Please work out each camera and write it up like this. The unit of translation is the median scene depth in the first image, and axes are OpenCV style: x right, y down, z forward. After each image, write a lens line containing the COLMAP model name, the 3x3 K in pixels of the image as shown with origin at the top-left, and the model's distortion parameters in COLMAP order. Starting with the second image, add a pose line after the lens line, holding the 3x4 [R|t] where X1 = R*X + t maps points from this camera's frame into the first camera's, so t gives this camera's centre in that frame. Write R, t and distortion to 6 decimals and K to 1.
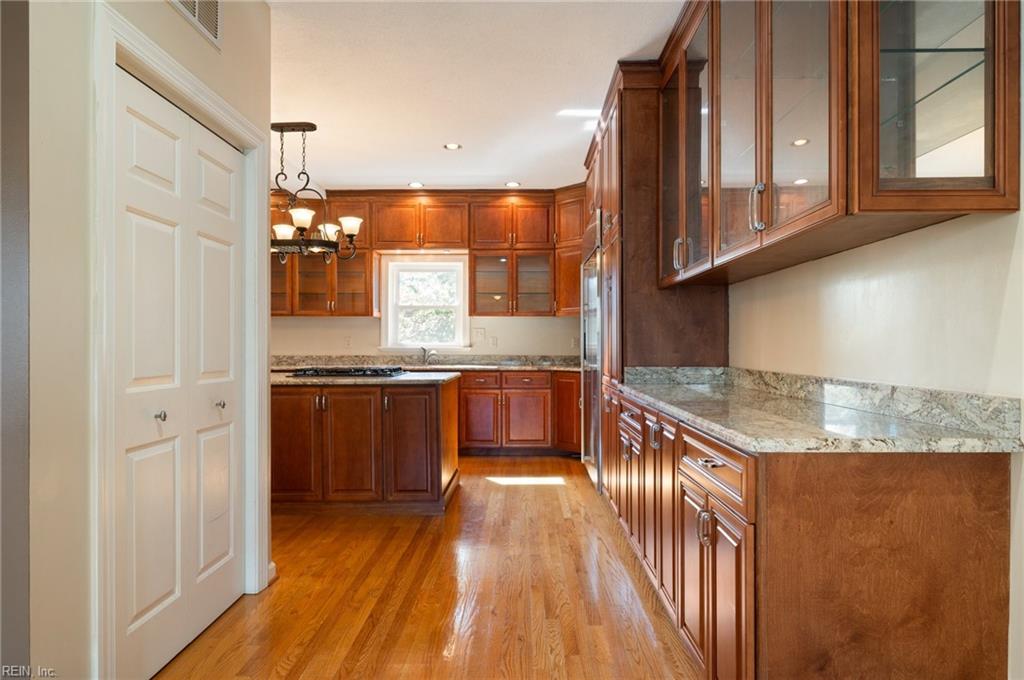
lens RADIAL K [[587.6, 0, 511.2], [0, 587.6, 343.7], [0, 0, 1]] dist [0.008640, 0.000773]
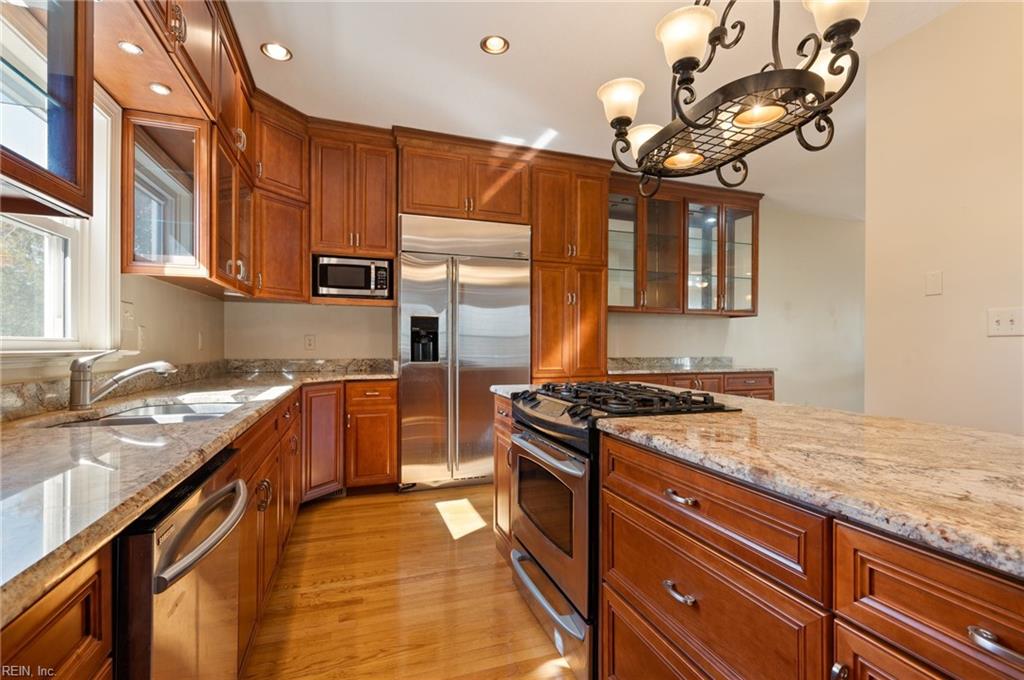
lens RADIAL K [[452.3, 0, 509.7], [0, 452.3, 346.6], [0, 0, 1]] dist [-0.002553, 0.000783]
pose [[-0.349328, -0.002571, 0.936997, -0.457314], [-0.003942, 0.999991, 0.001274, 0.002450], [-0.936992, -0.003249, -0.349335, 0.914721]]
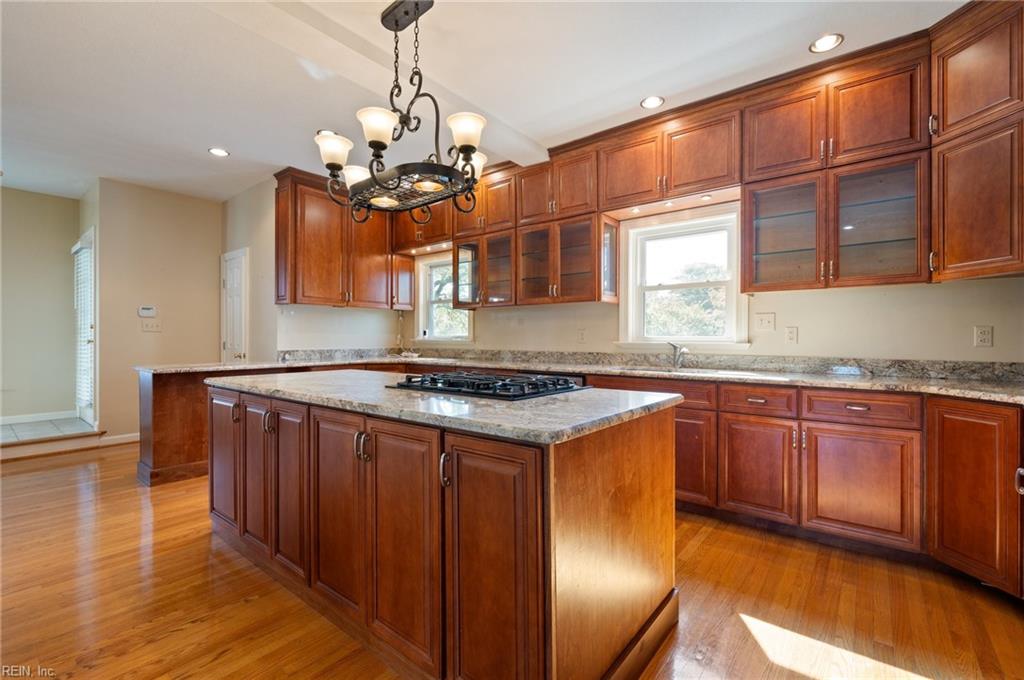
lens RADIAL K [[442.5, 0, 516.0], [0, 442.5, 339.6], [0, 0, 1]] dist [-0.002119, -0.000921]
pose [[0.797510, 0.003029, -0.603298, 0.019960], [-0.002459, 0.999995, 0.001770, 0.001965], [0.603301, 0.000072, 0.797514, 0.487611]]
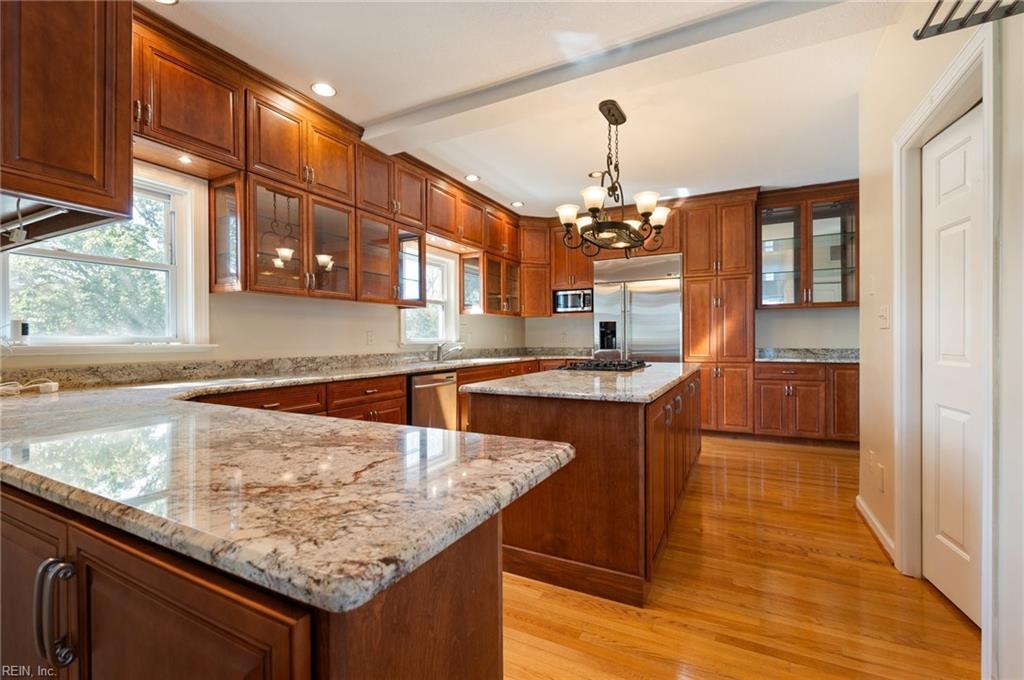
lens RADIAL K [[442.5, 0, 514.9], [0, 442.5, 341.7], [0, 0, 1]] dist [-0.002119, -0.000921]
pose [[0.442818, -0.007261, 0.896582, -0.779201], [0.006096, 0.999968, 0.005088, 0.001126], [-0.896591, 0.003213, 0.442848, 0.593922]]
